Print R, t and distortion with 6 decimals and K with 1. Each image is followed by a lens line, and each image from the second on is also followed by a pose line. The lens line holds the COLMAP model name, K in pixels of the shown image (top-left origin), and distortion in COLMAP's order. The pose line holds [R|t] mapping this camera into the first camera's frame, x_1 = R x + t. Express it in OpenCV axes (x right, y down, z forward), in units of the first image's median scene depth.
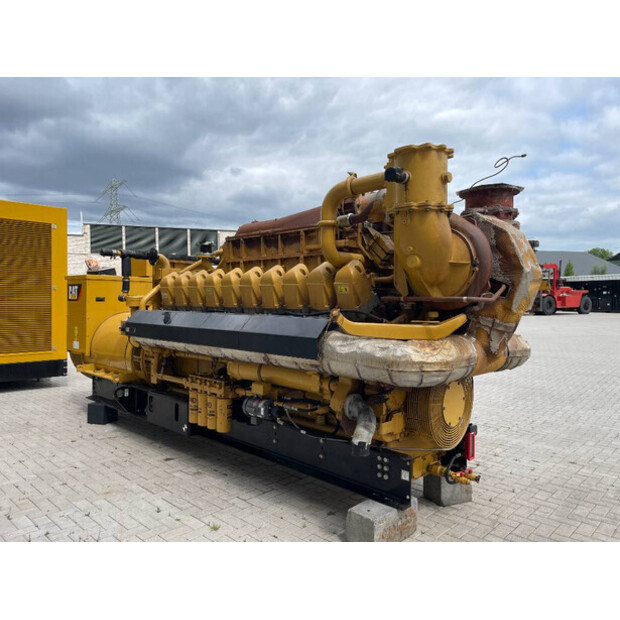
lens RADIAL K [[469.6, 0, 308.6], [0, 469.6, 309.2], [0, 0, 1]] dist [0.079650, -0.102116]
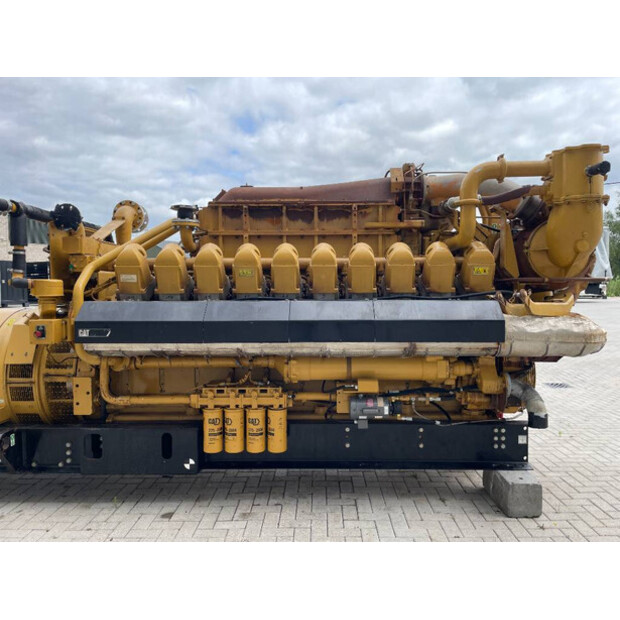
lens RADIAL K [[469.6, 0, 305.3], [0, 469.6, 311.2], [0, 0, 1]] dist [0.079650, -0.102116]
pose [[0.724152, -0.039825, 0.688490, -0.698064], [0.021938, 0.999156, 0.034721, 0.000001], [-0.689291, -0.010039, 0.724415, 0.412658]]
